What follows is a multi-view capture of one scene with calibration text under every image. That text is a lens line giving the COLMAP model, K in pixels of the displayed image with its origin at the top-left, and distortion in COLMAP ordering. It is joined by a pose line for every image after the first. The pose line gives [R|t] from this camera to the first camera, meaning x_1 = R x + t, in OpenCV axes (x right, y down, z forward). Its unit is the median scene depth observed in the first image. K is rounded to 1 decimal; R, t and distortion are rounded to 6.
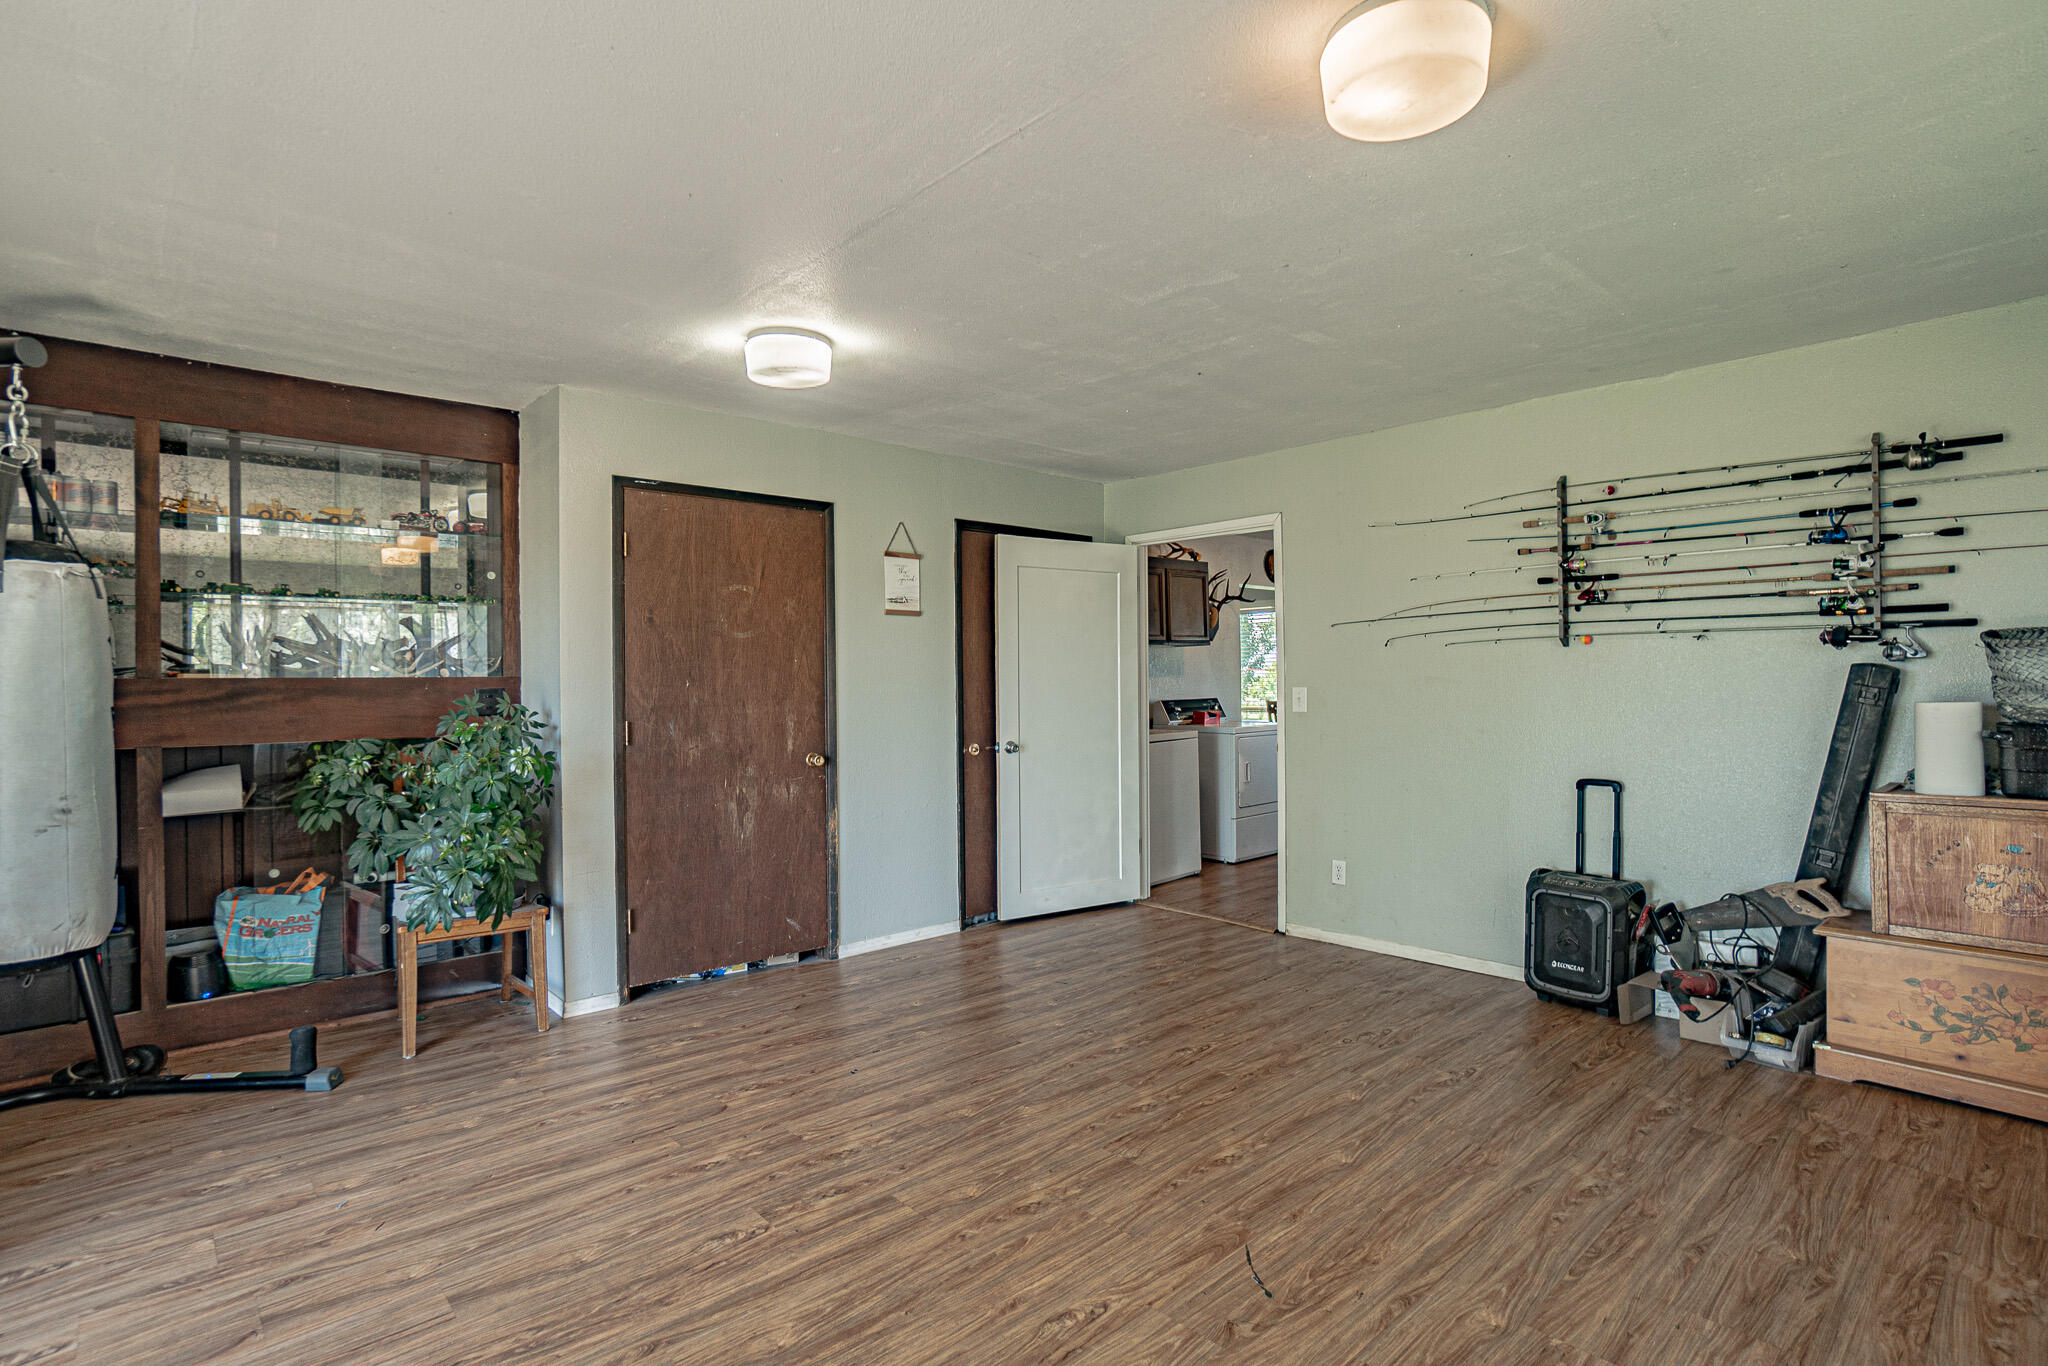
lens RADIAL K [[994.7, 0, 1024.0], [0, 994.7, 683.0], [0, 0, 1]] dist [-0.021090, 0.000307]
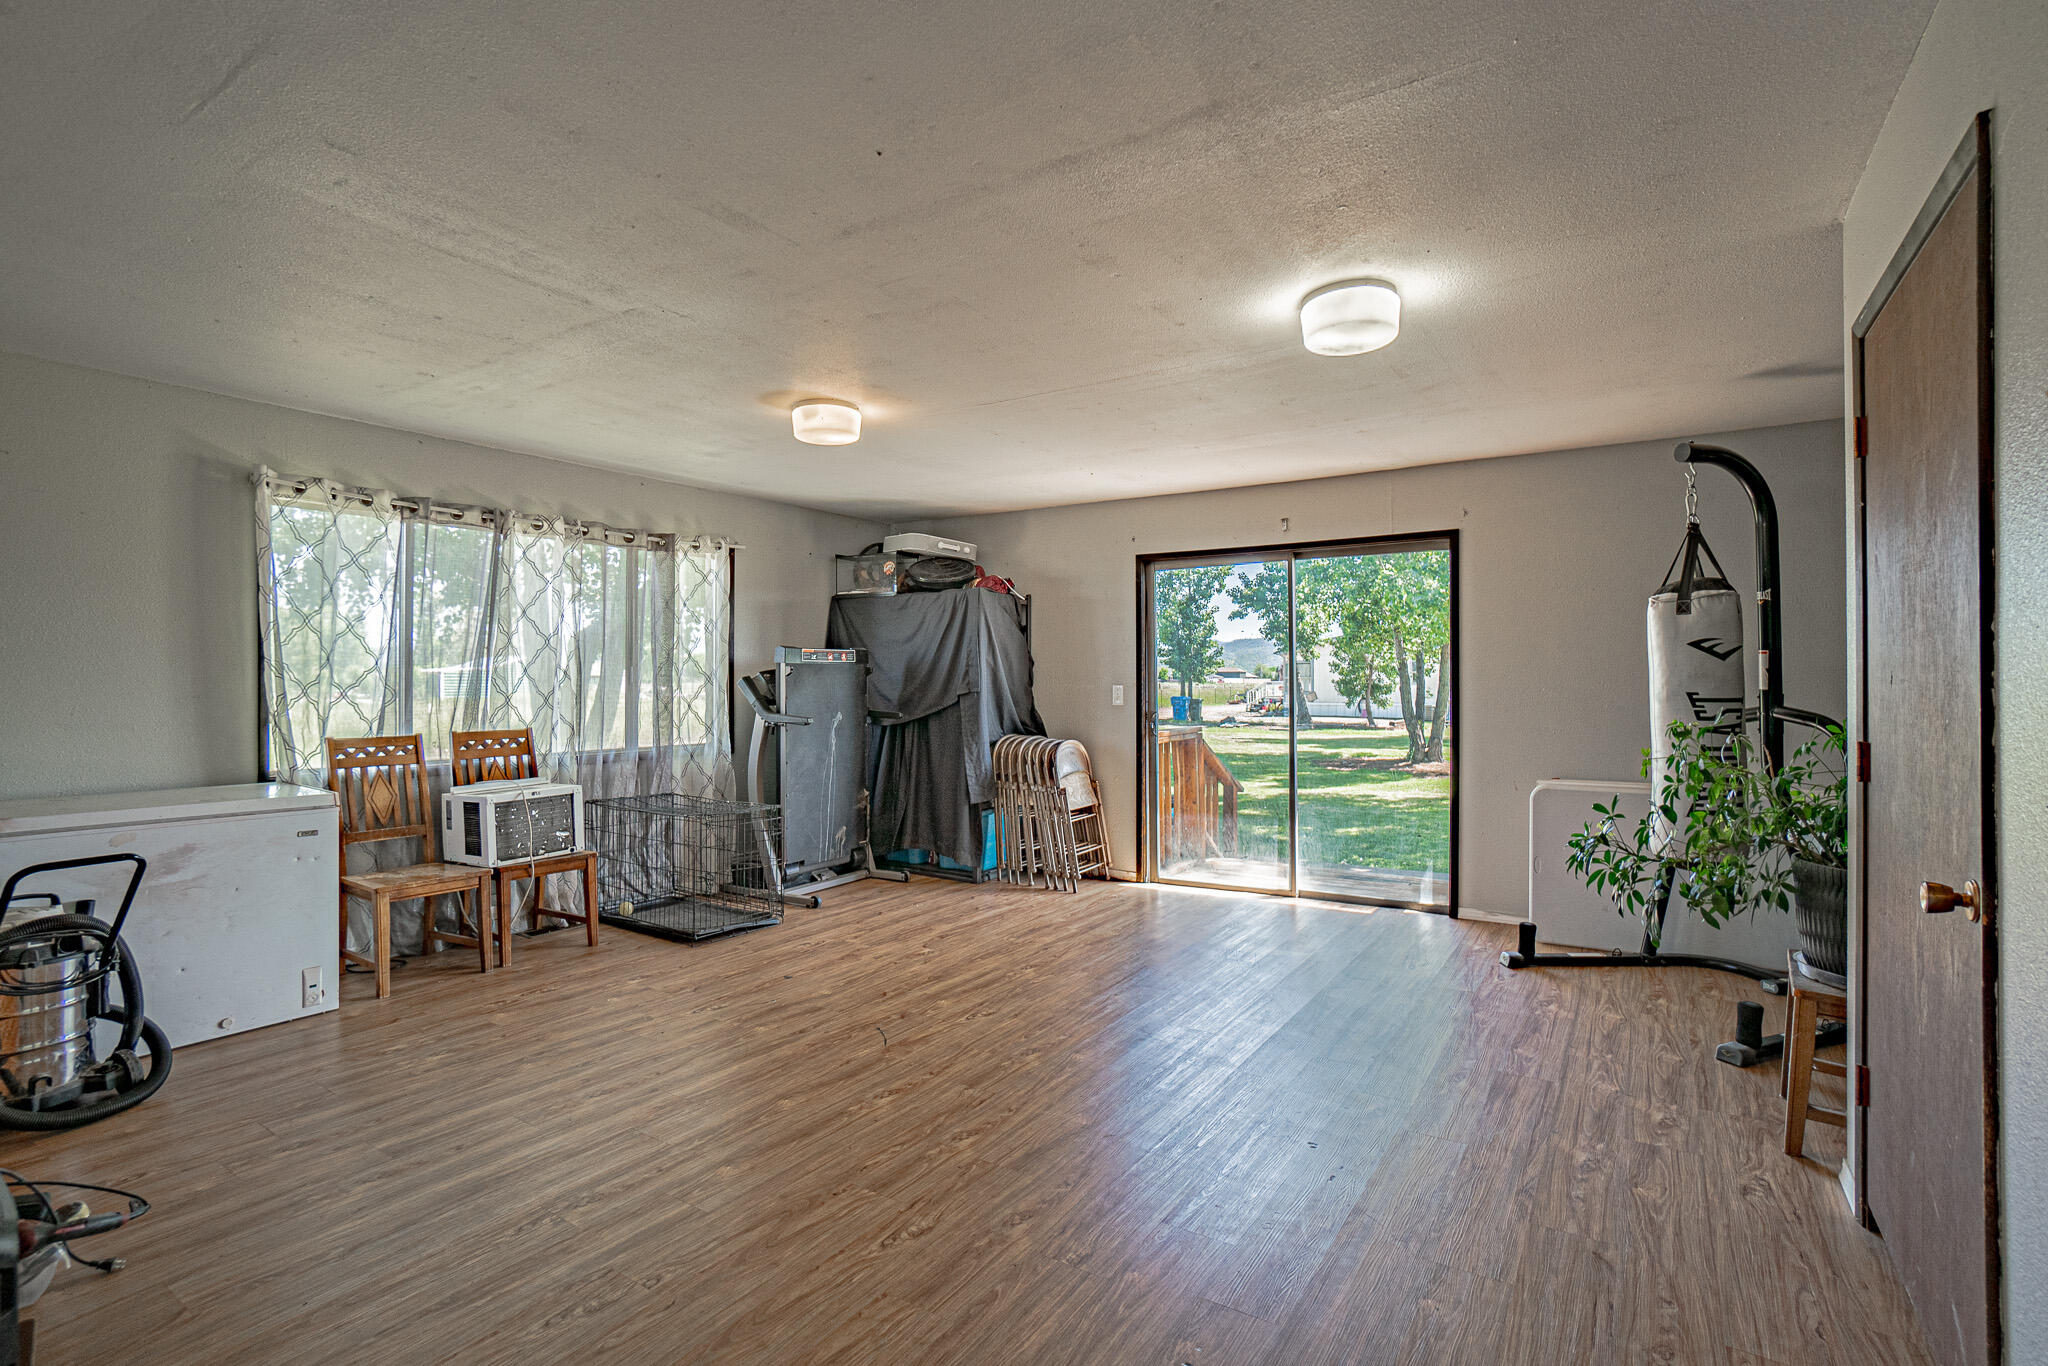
lens RADIAL K [[994.7, 0, 1024.0], [0, 994.7, 683.0], [0, 0, 1]] dist [-0.021090, 0.000307]
pose [[-0.969165, 0.011086, -0.246163, 0.341000], [0.010938, 0.999938, 0.001969, -0.004401], [0.246169, -0.000785, -0.969227, 2.235459]]
